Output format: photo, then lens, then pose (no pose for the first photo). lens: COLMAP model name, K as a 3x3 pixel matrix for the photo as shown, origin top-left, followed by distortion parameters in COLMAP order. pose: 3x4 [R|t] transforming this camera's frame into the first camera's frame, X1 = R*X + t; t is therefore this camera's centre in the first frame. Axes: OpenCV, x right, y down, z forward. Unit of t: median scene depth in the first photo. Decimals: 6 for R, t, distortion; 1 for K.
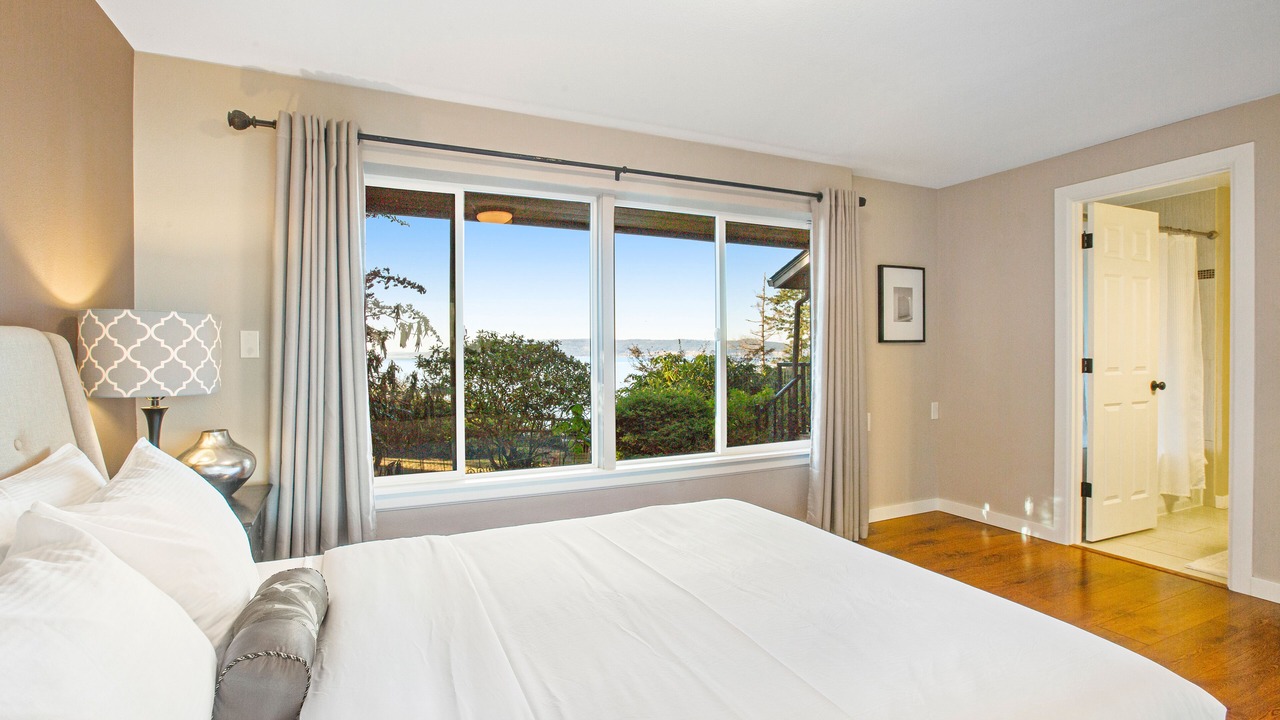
lens RADIAL K [[593.6, 0, 636.9], [0, 593.6, 353.6], [0, 0, 1]] dist [-0.034401, 0.000244]
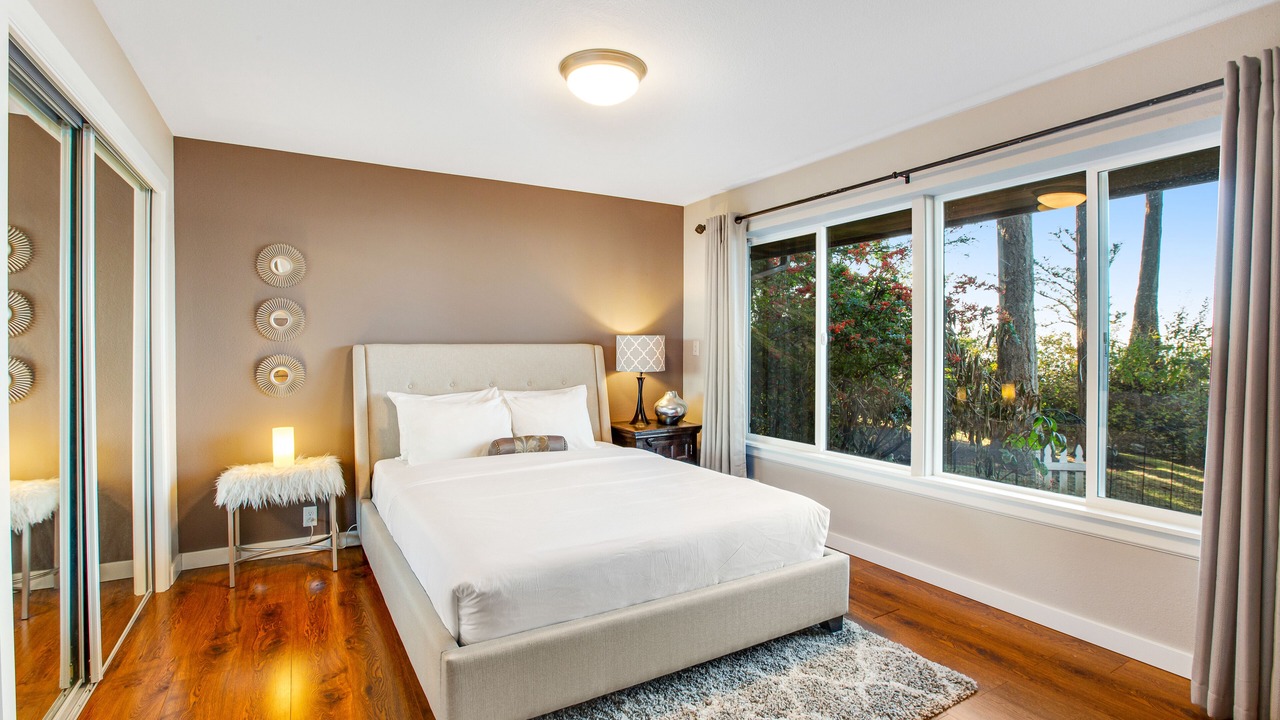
lens RADIAL K [[593.6, 0, 636.9], [0, 593.6, 353.6], [0, 0, 1]] dist [-0.034401, 0.000244]
pose [[0.112823, 0.015557, -0.993493, 1.038884], [-0.003269, 0.999878, 0.015285, -0.023977], [0.993610, 0.001523, 0.112860, 0.505335]]
